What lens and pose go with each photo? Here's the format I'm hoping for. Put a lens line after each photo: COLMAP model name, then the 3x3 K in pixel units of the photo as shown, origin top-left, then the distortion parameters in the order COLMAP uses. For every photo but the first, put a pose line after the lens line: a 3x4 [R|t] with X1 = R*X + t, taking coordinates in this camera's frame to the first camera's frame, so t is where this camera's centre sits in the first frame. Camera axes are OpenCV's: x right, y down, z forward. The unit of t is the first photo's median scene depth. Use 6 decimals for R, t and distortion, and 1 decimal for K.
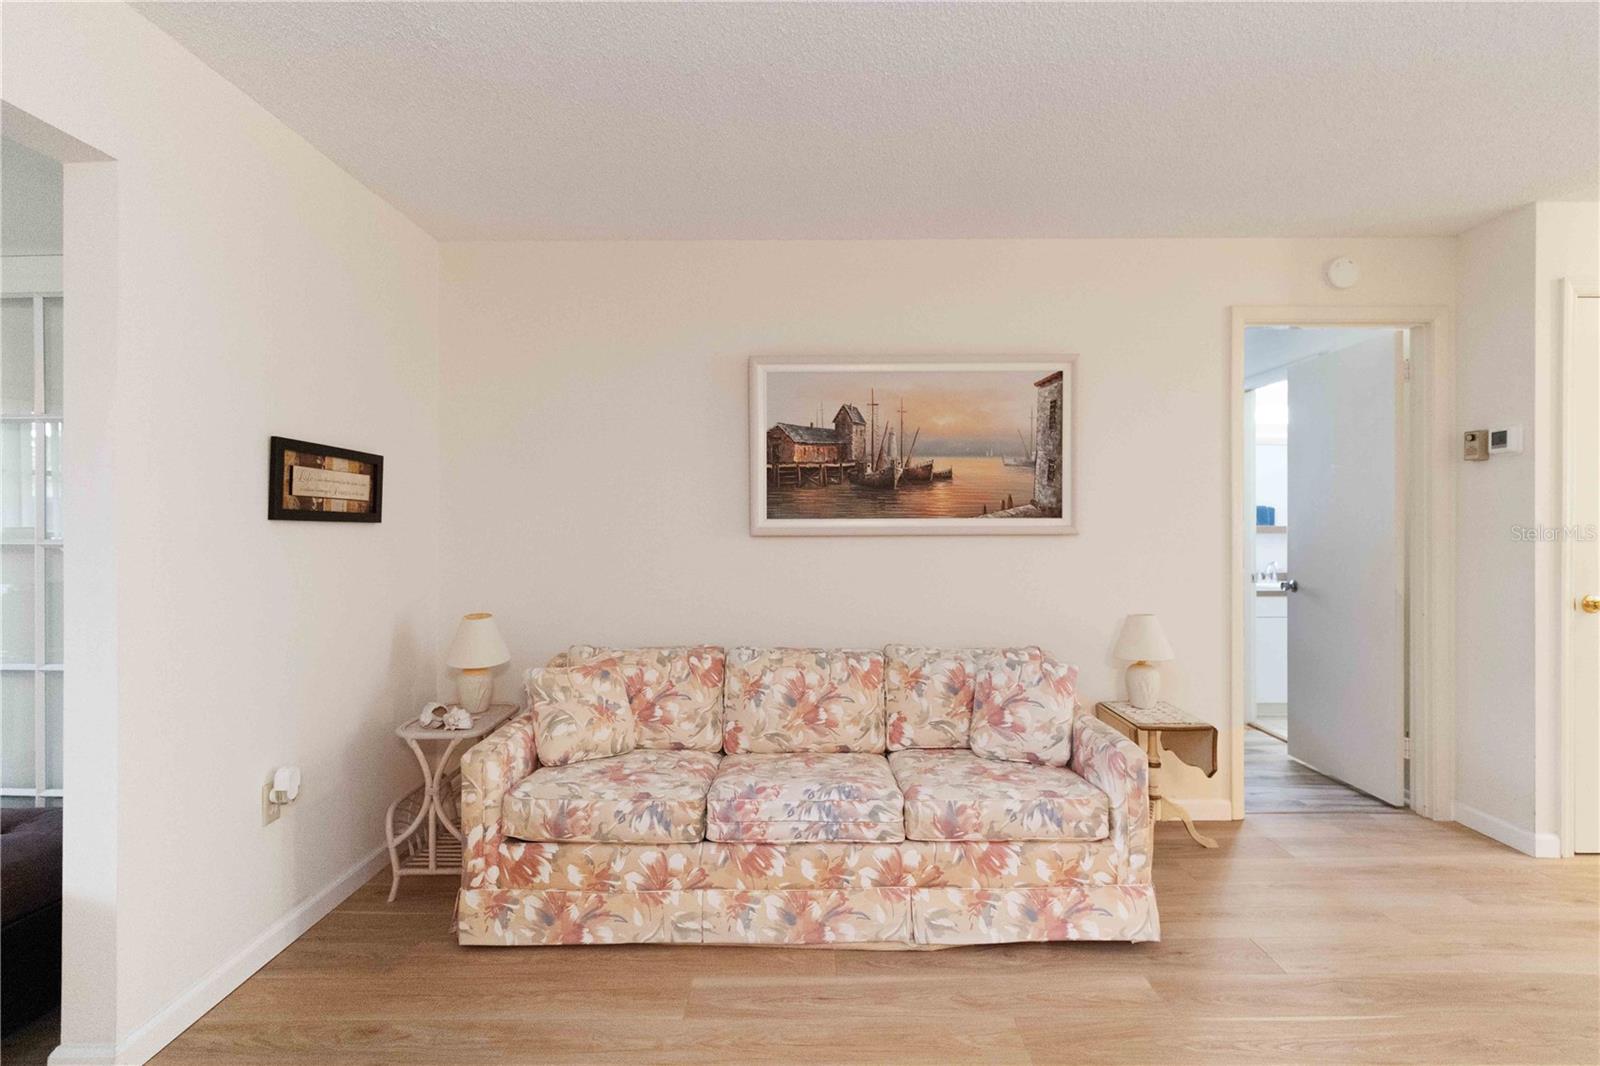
lens RADIAL K [[769.6, 0, 805.8], [0, 769.6, 522.5], [0, 0, 1]] dist [0.003574, 0.001009]
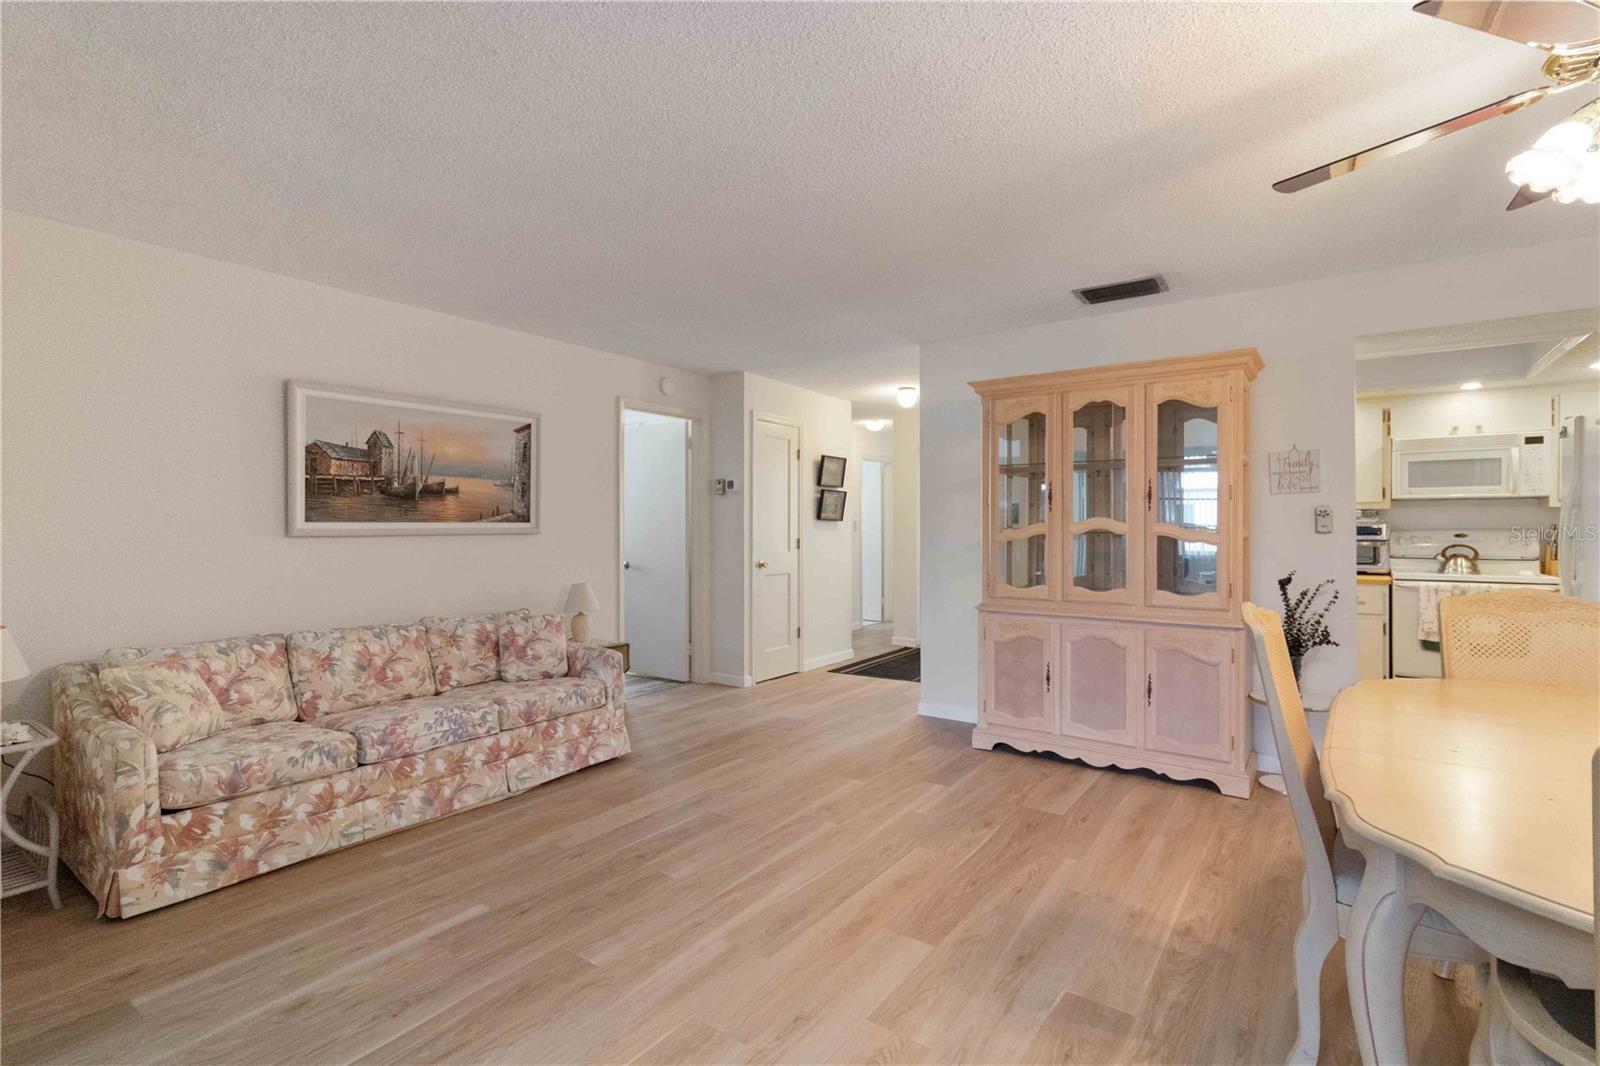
lens RADIAL K [[769.6, 0, 785.6], [0, 769.6, 527.4], [0, 0, 1]] dist [0.003574, 0.001009]
pose [[0.596056, 0.000165, 0.802943, -0.651493], [-0.002591, 0.999995, 0.001718, -0.000463], [-0.802939, -0.003105, 0.596053, -0.321842]]
